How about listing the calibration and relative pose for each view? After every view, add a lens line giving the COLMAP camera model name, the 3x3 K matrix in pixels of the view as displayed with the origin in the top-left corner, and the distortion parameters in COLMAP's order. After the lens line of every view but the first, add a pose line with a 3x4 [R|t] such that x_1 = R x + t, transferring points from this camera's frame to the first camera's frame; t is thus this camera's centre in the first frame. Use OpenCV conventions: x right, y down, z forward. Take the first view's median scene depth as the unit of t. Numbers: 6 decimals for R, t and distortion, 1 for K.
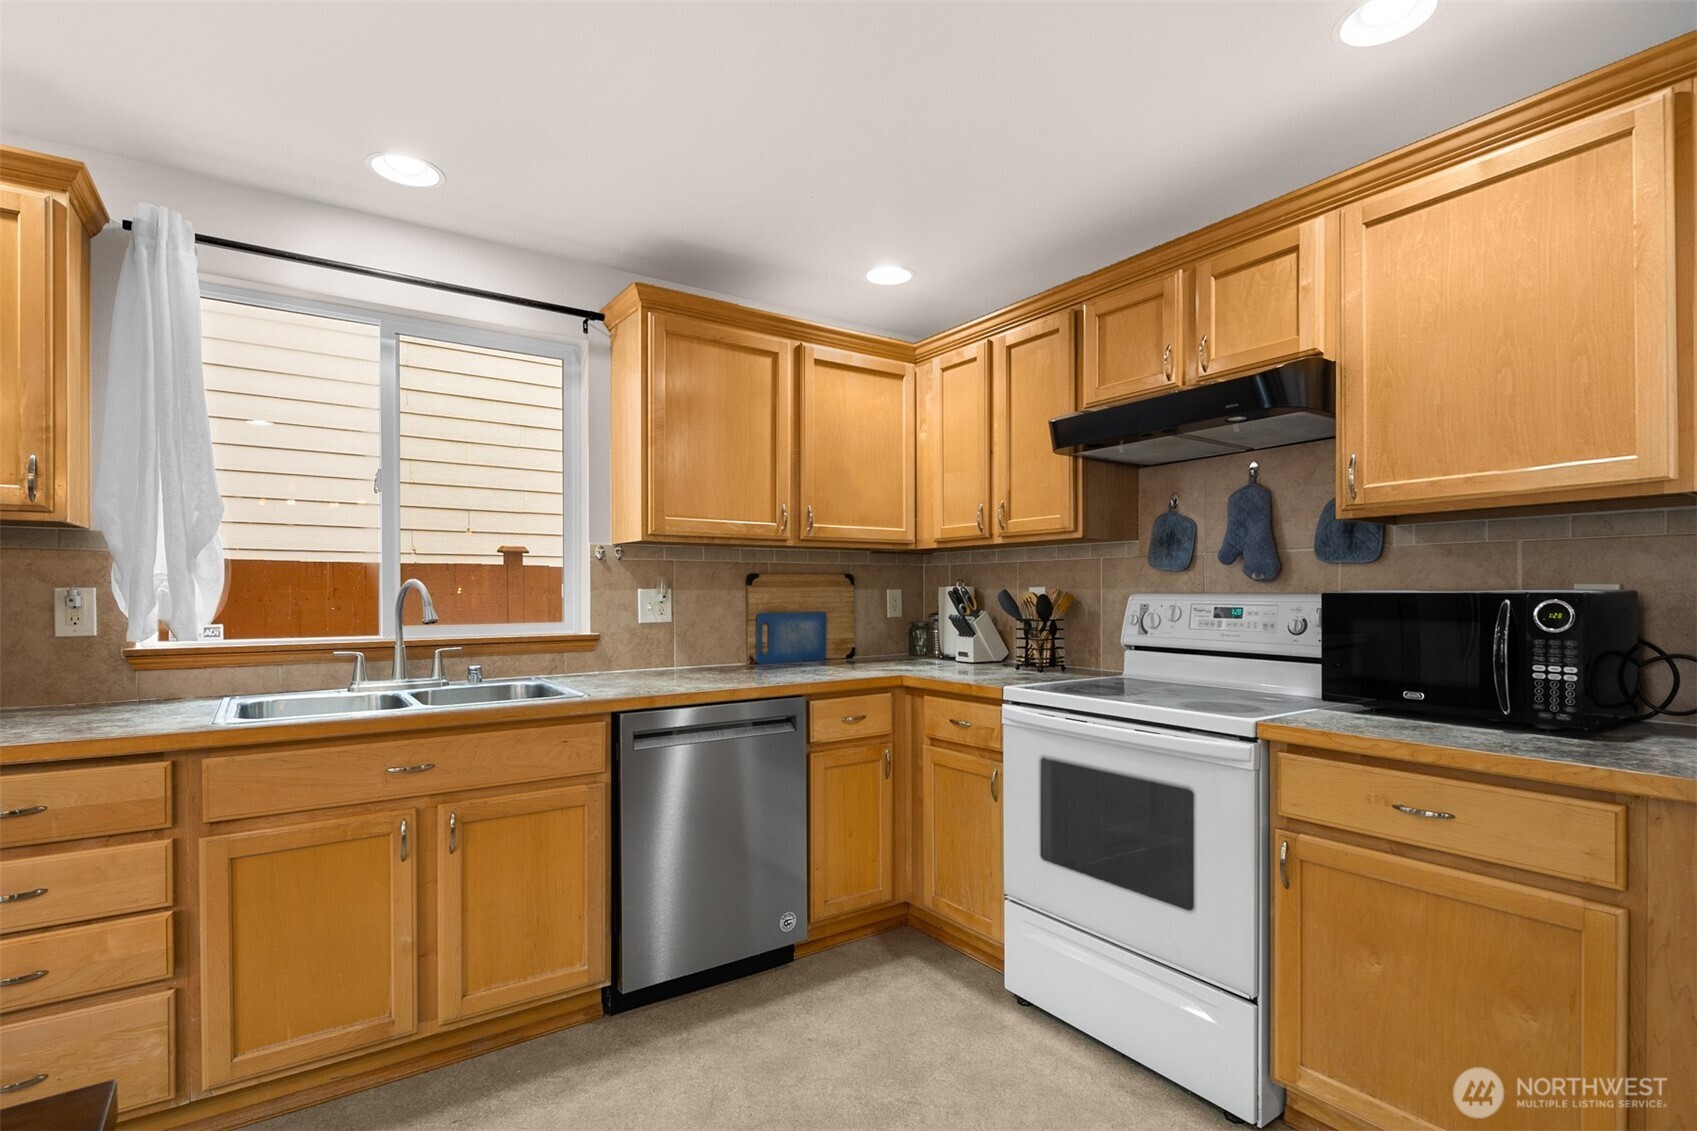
lens RADIAL K [[819.4, 0, 847.2], [0, 819.4, 595.6], [0, 0, 1]] dist [-0.000618, -0.000589]
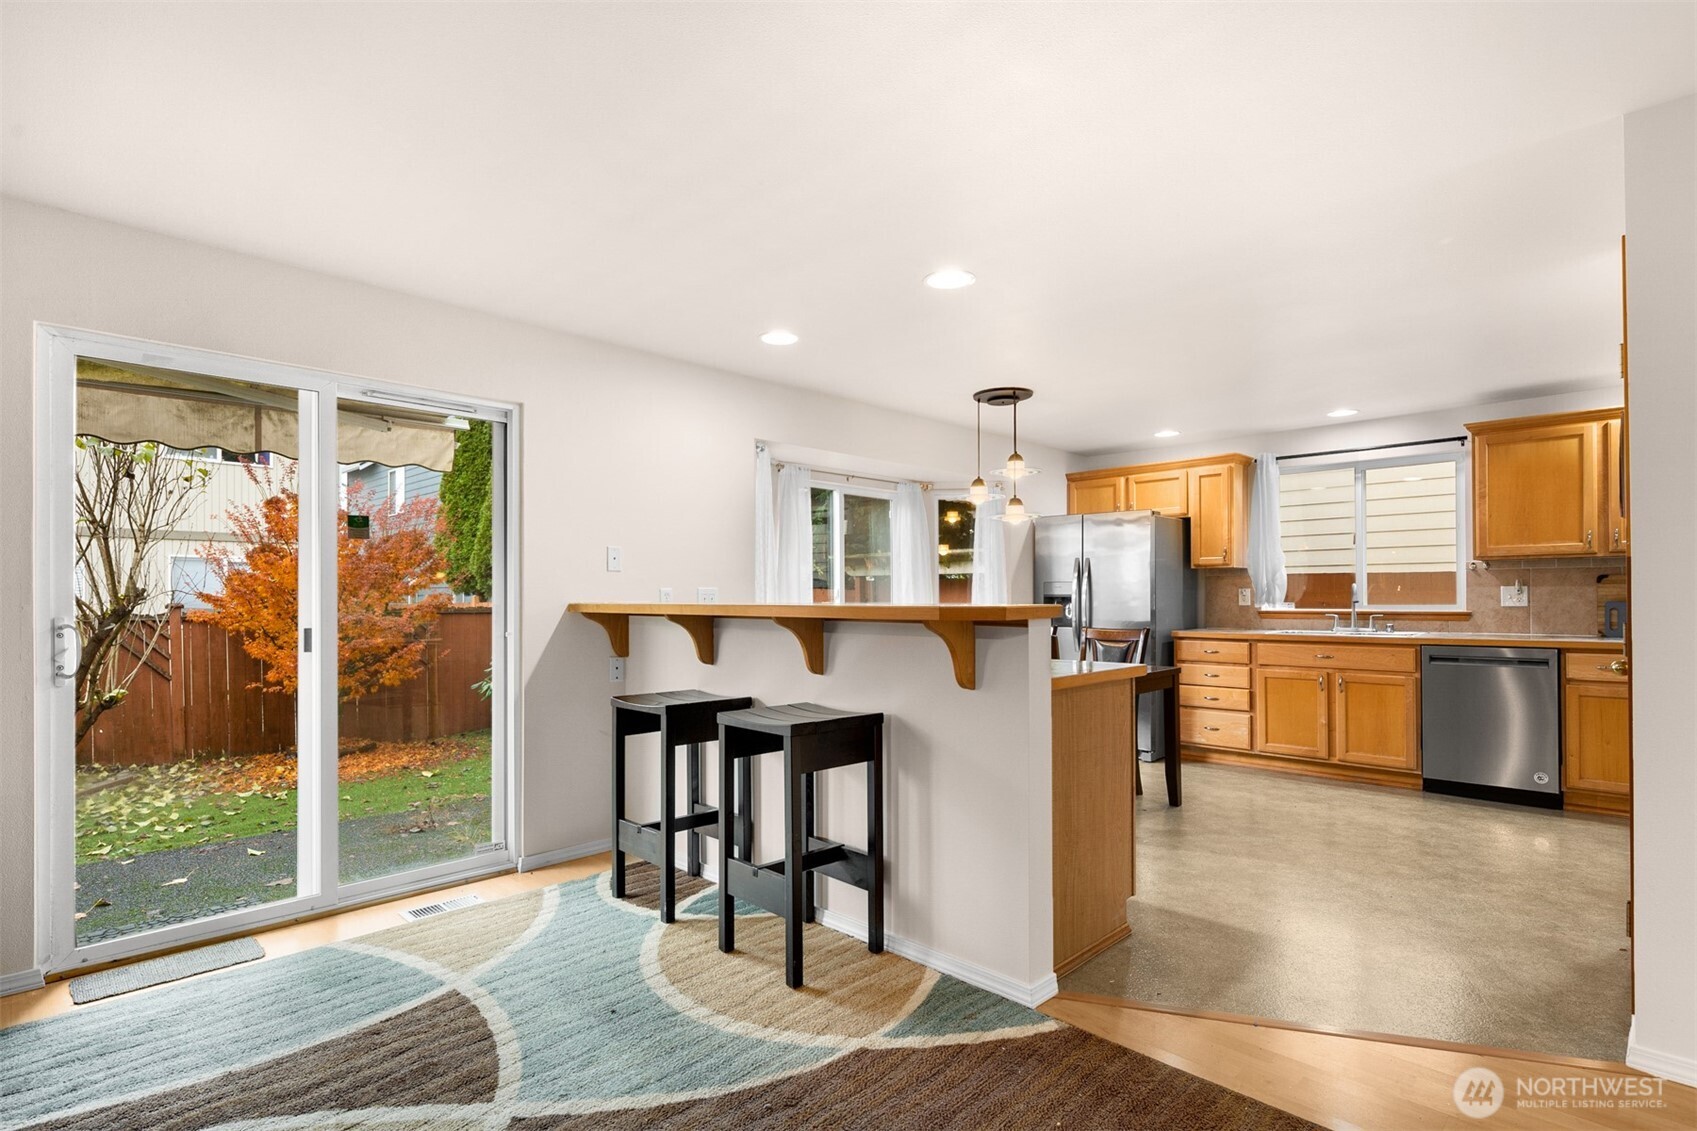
lens RADIAL K [[820.4, 0, 838.2], [0, 820.4, 592.2], [0, 0, 1]] dist [0.000527, -0.000669]
pose [[0.177425, -0.005237, -0.984120, 1.332620], [-0.000143, 0.999986, -0.005347, 0.015052], [0.984134, 0.001090, 0.177421, -0.746616]]
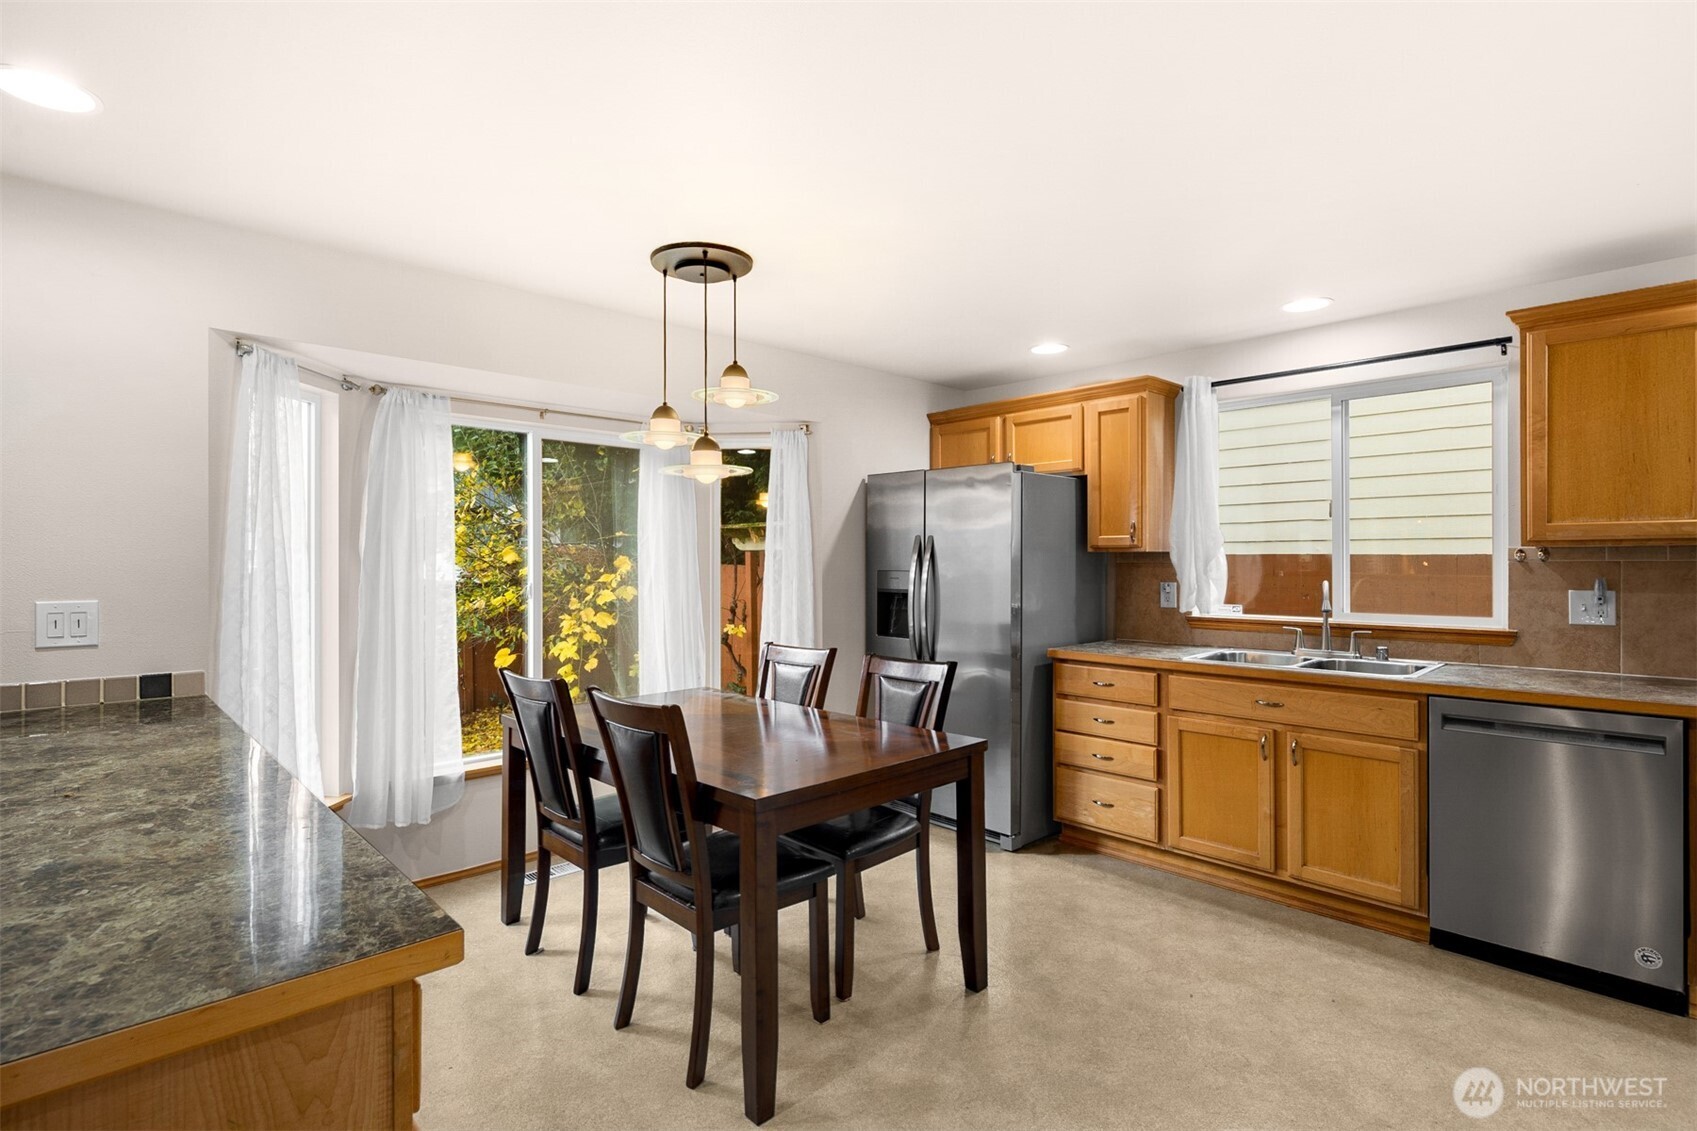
lens RADIAL K [[820.4, 0, 844.7], [0, 820.4, 560.5], [0, 0, 1]] dist [-0.001523, -0.000469]
pose [[0.153110, -0.000156, -0.988209, 0.682721], [-0.003912, 0.999992, -0.000763, -0.045643], [0.988201, 0.003982, 0.153108, -0.040125]]
